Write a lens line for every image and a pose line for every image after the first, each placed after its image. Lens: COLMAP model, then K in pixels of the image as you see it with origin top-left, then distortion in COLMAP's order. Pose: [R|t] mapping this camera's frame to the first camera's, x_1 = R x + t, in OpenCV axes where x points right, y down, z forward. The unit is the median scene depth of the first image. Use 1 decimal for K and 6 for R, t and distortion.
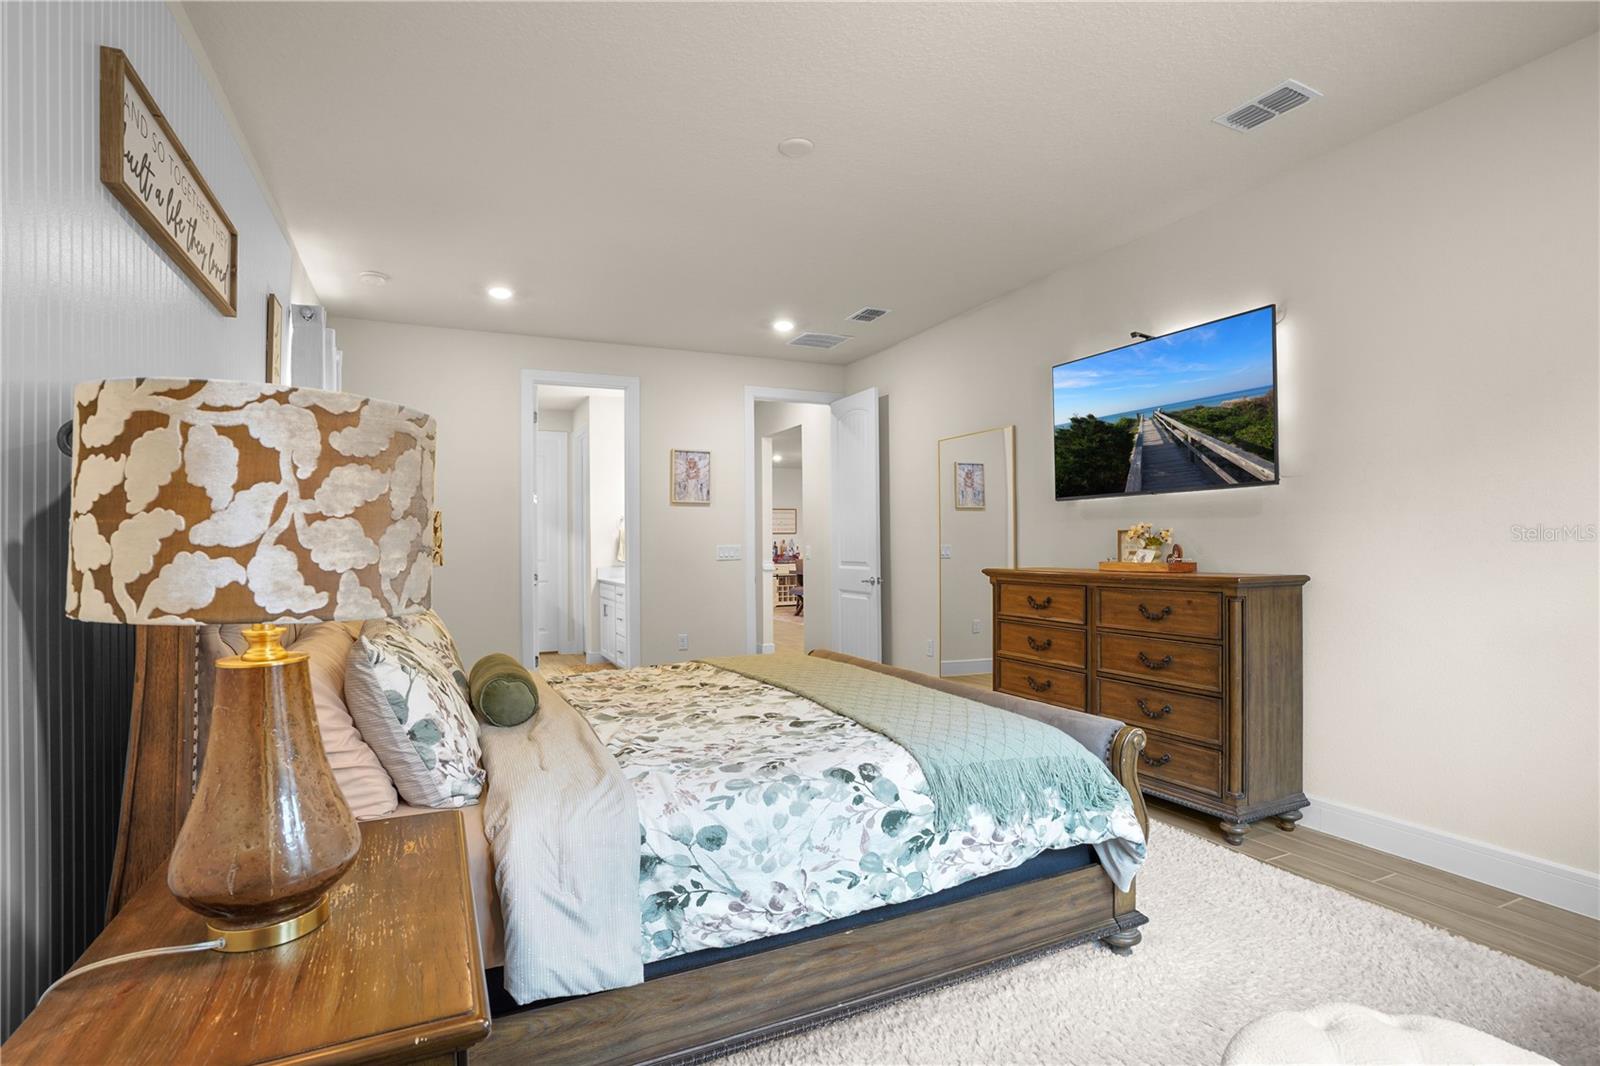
lens RADIAL K [[788.7, 0, 801.1], [0, 788.7, 532.1], [0, 0, 1]] dist [-0.075623, 0.030292]
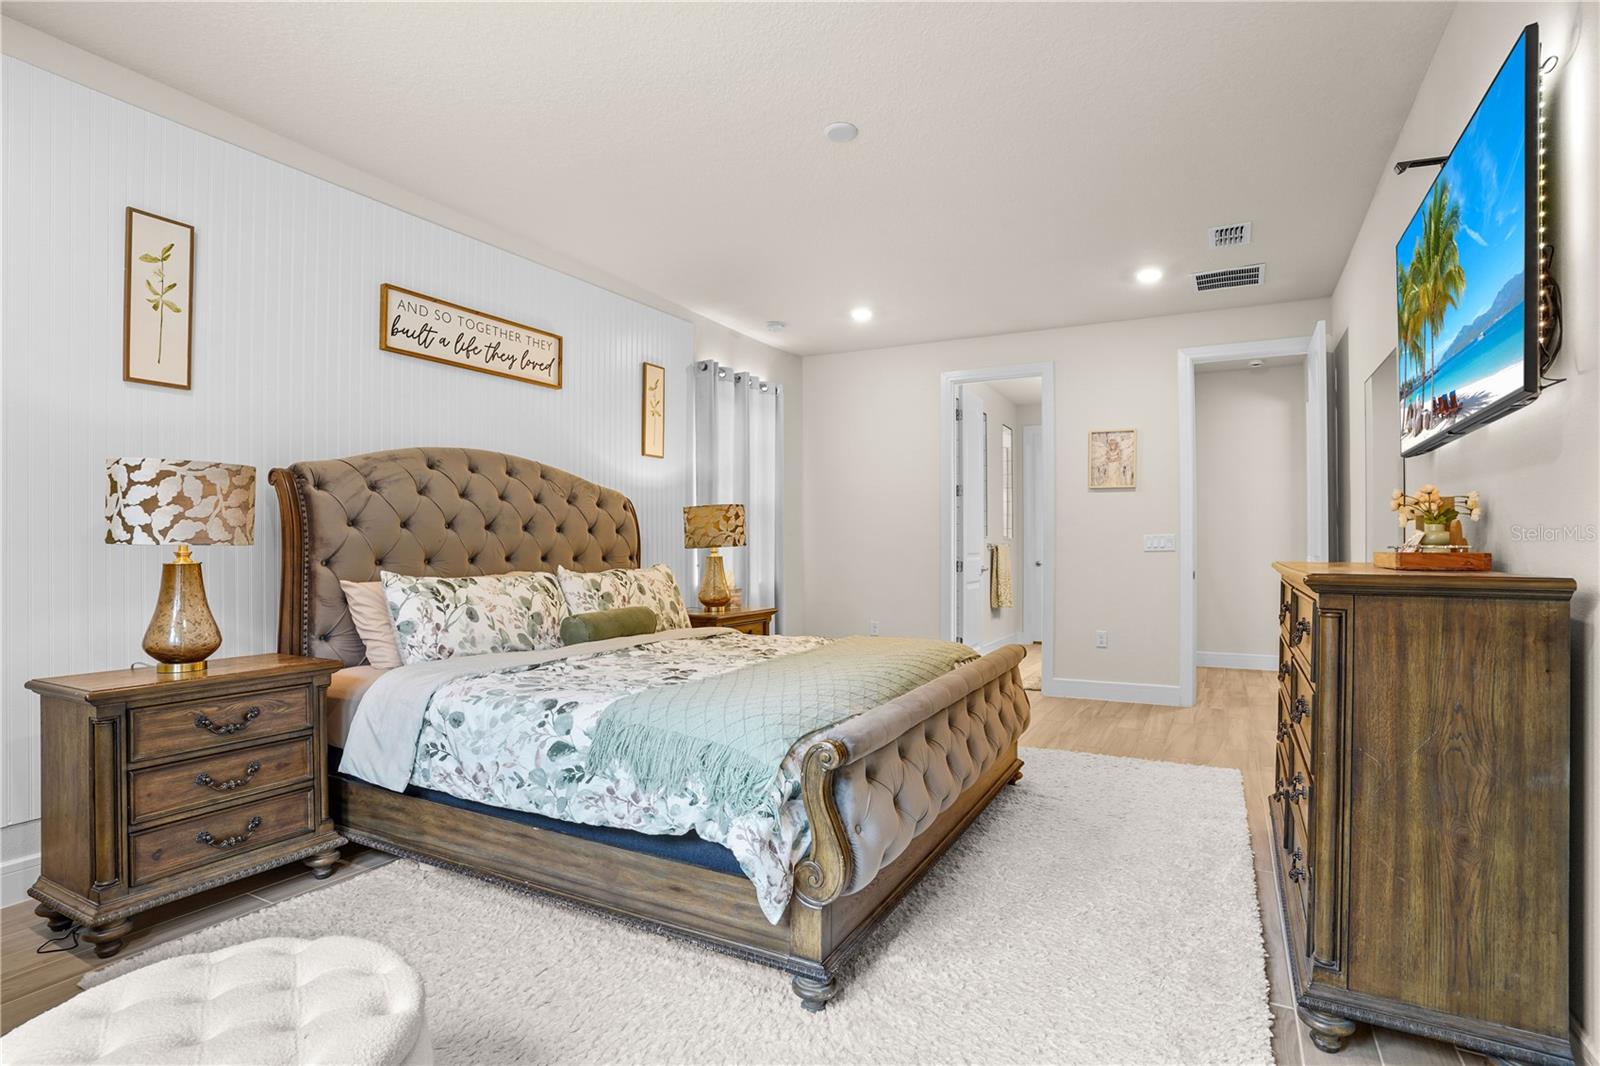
lens RADIAL K [[788.7, 0, 801.1], [0, 788.7, 532.1], [0, 0, 1]] dist [-0.075623, 0.030292]
pose [[0.592807, -0.005072, -0.805328, 1.338095], [0.007402, 0.999972, -0.000850, 0.043423], [0.805310, -0.005457, 0.592828, 0.613823]]
